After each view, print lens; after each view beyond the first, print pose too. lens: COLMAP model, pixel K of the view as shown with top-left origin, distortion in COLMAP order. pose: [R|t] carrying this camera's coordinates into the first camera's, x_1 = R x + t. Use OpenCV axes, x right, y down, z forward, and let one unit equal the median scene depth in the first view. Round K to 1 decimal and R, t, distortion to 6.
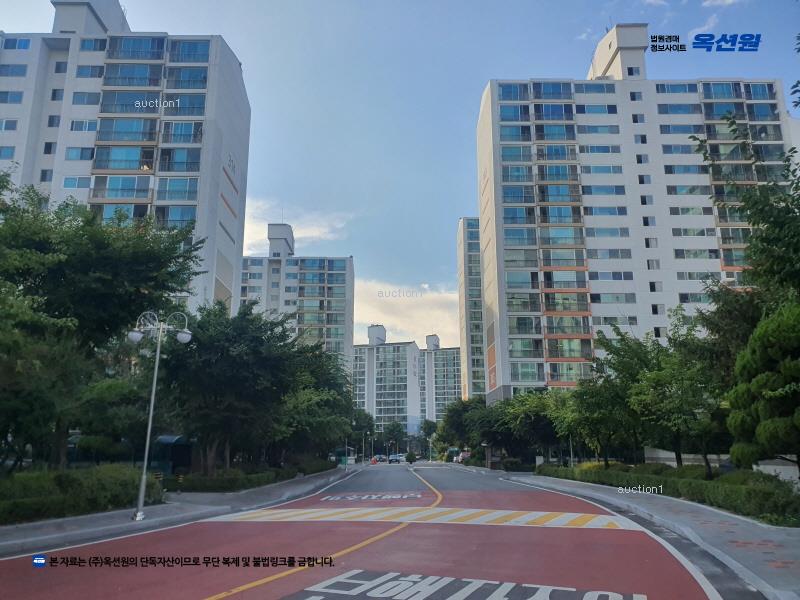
lens RADIAL K [[627.2, 0, 400.0], [0, 627.2, 300.0], [0, 0, 1]] dist [0.059631, -0.035958]
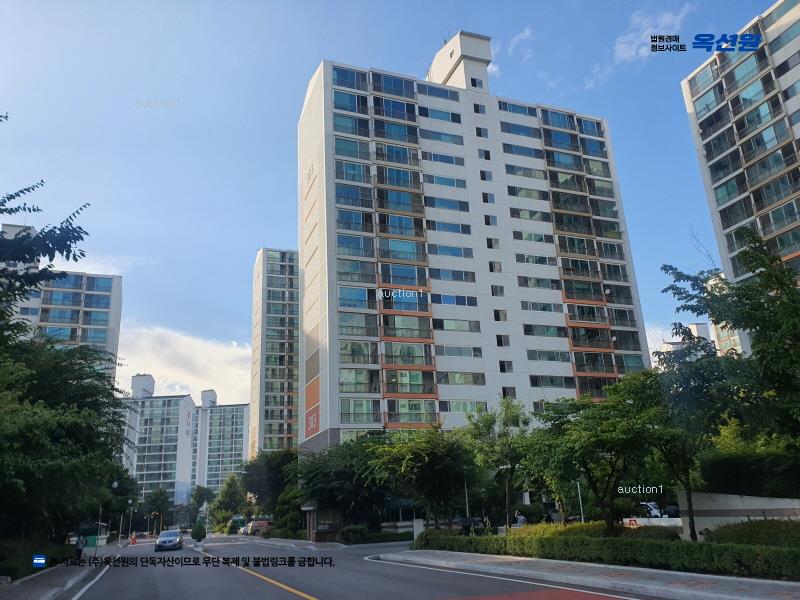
lens RADIAL K [[620.6, 0, 401.3], [0, 620.6, 312.5], [0, 0, 1]] dist [0.093681, -0.159642]
pose [[0.936933, 0.062974, 0.343788, -0.024629], [-0.035015, 0.995598, -0.086943, 0.052878], [-0.347750, 0.069422, 0.935014, 0.222766]]
